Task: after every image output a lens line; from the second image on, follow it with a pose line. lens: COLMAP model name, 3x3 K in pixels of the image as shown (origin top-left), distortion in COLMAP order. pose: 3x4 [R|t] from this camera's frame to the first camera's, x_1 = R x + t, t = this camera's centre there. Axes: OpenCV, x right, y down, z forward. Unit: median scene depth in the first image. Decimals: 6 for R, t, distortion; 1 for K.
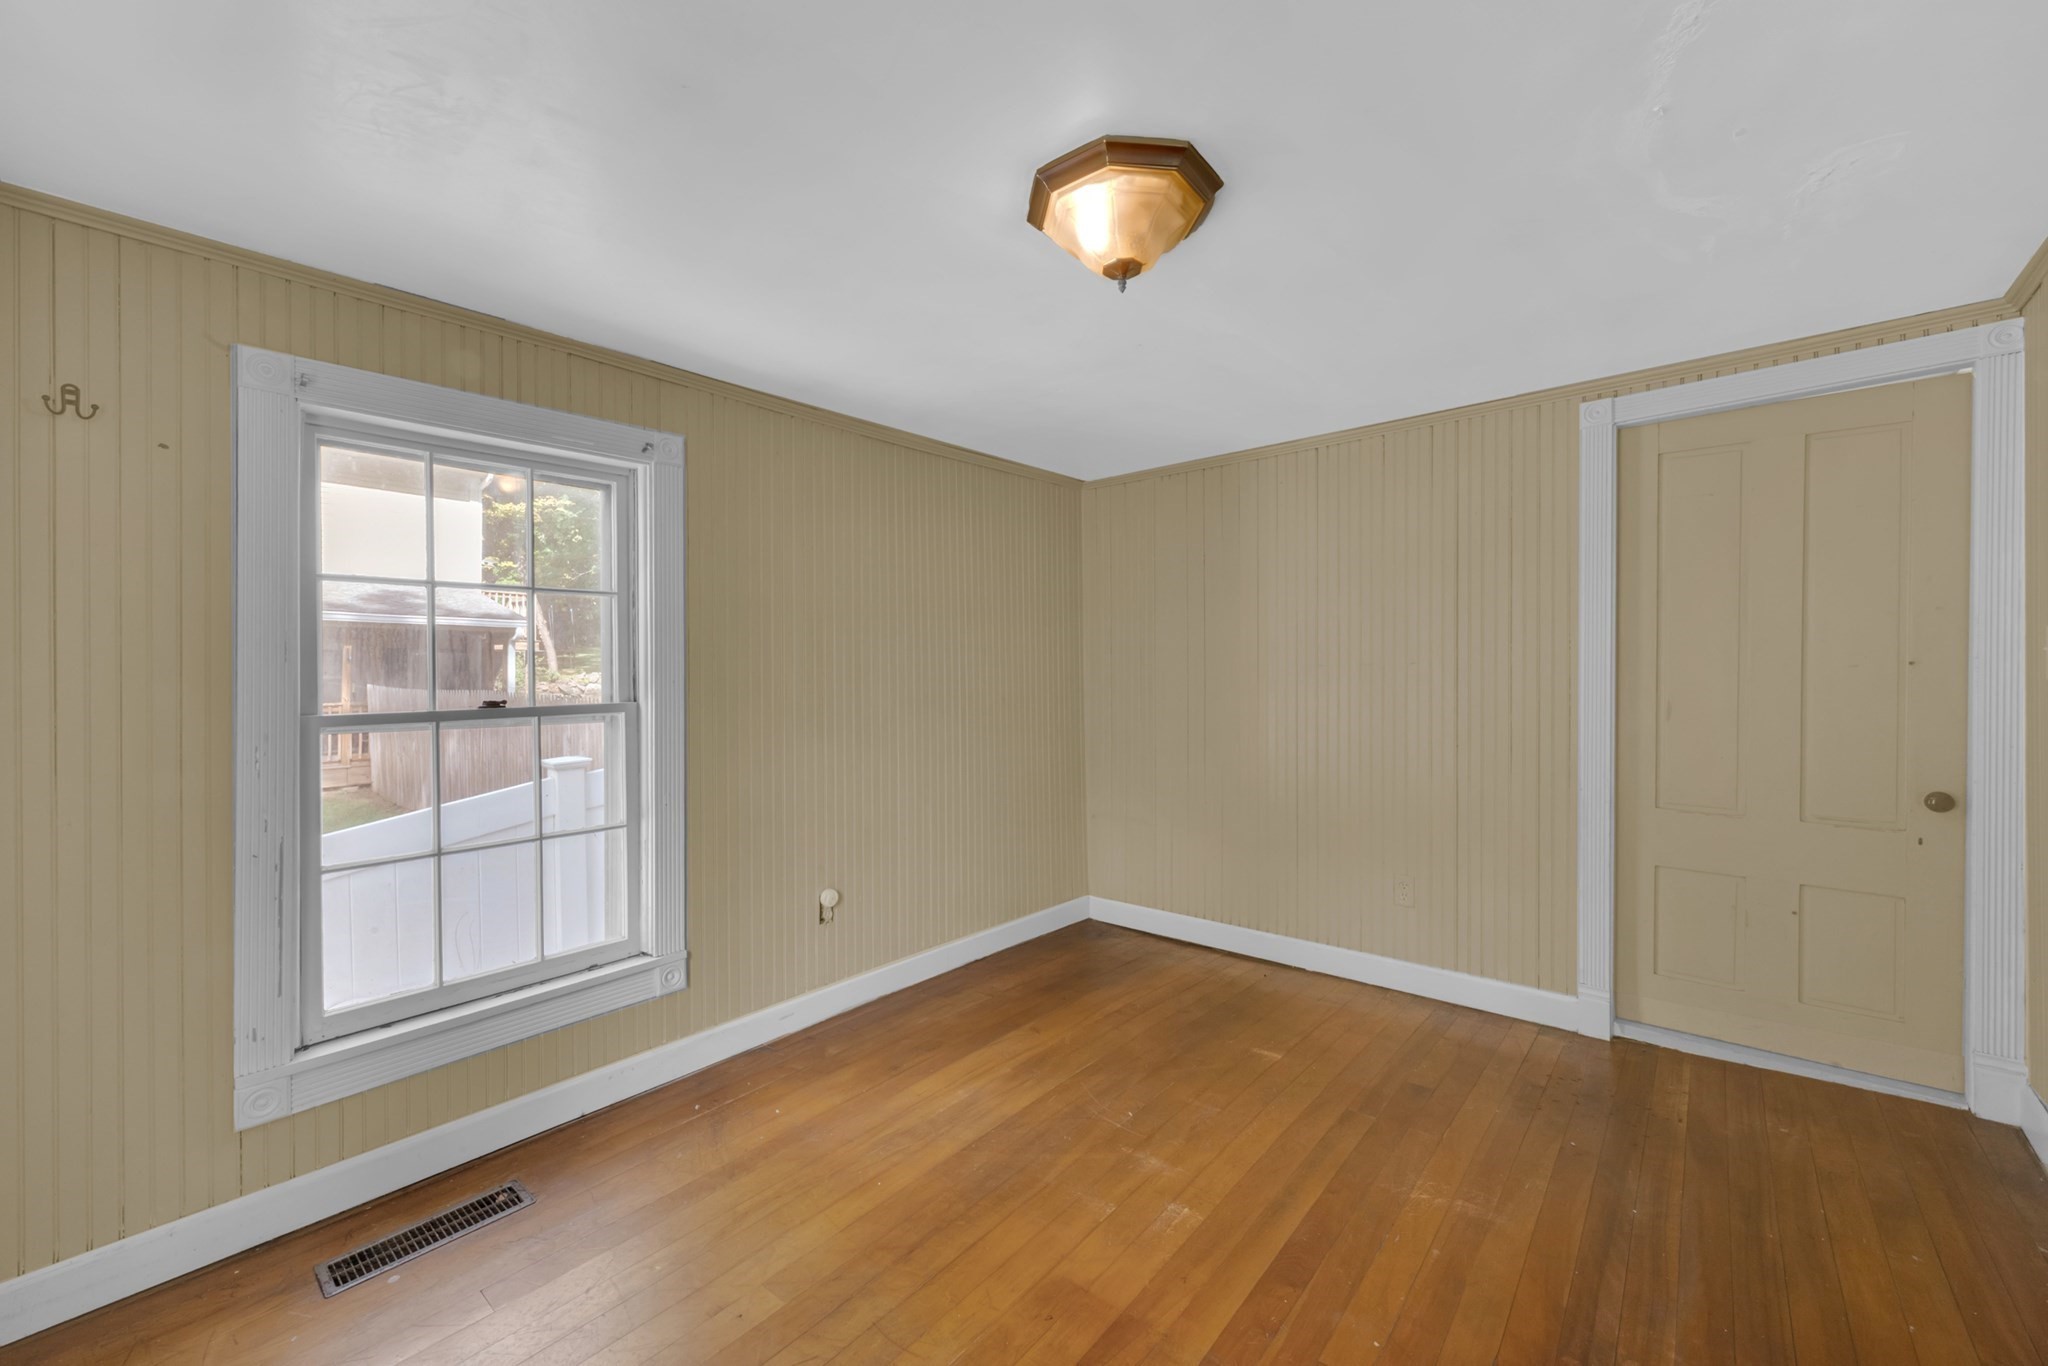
lens RADIAL K [[827.3, 0, 1023.7], [0, 827.3, 674.8], [0, 0, 1]] dist [-0.001693, -0.000362]
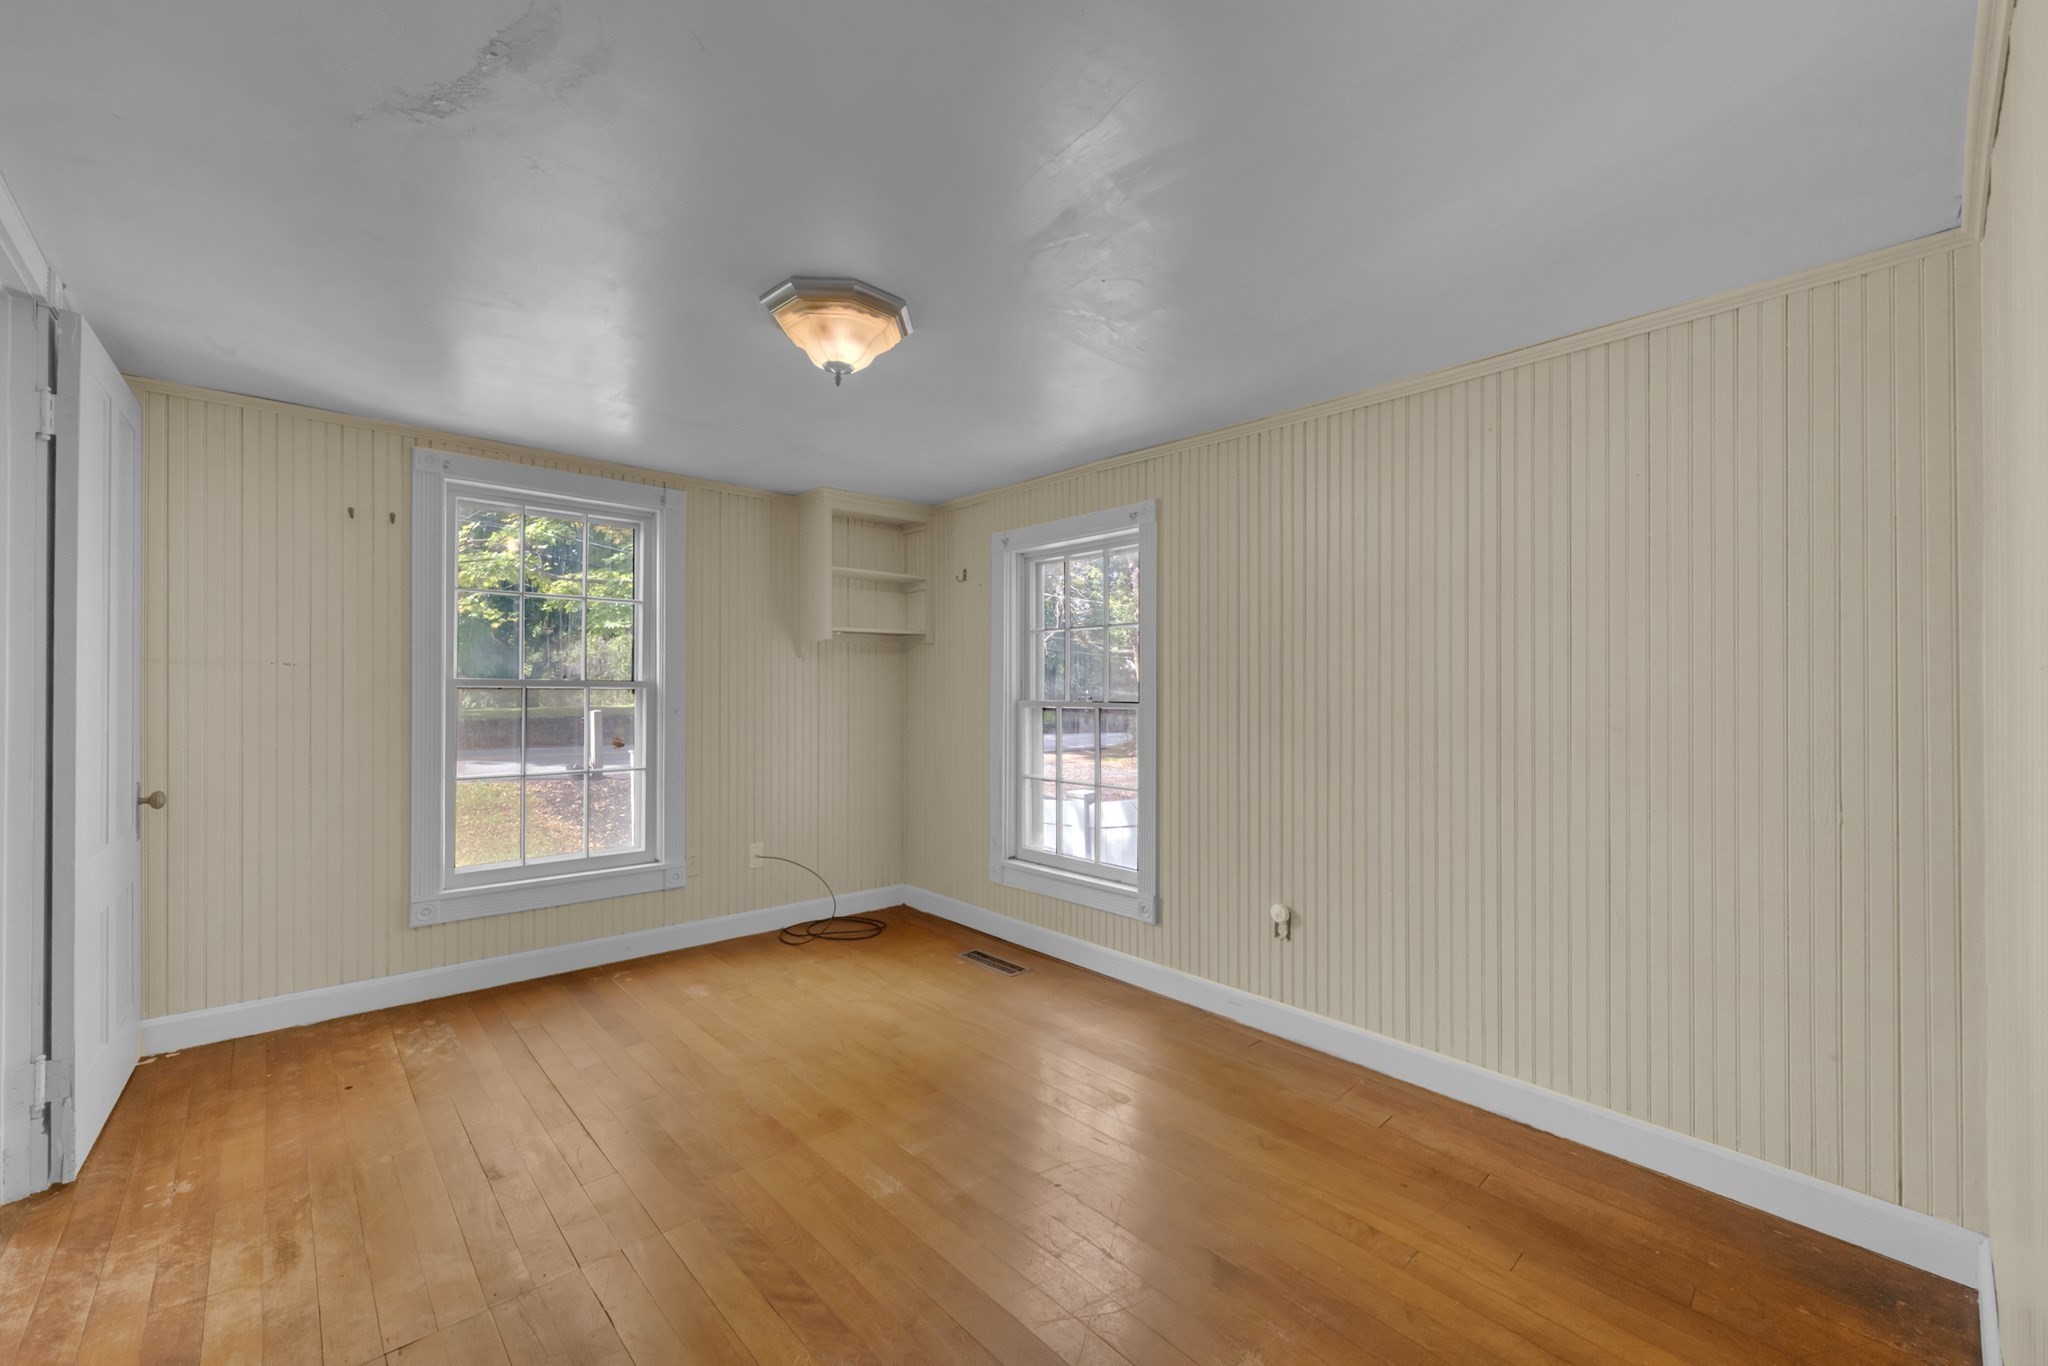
lens RADIAL K [[827.3, 0, 1023.7], [0, 827.3, 674.8], [0, 0, 1]] dist [-0.001693, -0.000362]
pose [[-0.128074, -0.005503, -0.991749, 0.918387], [-0.014930, 0.999882, -0.003621, -0.005541], [0.991652, 0.014343, -0.128141, 0.972406]]
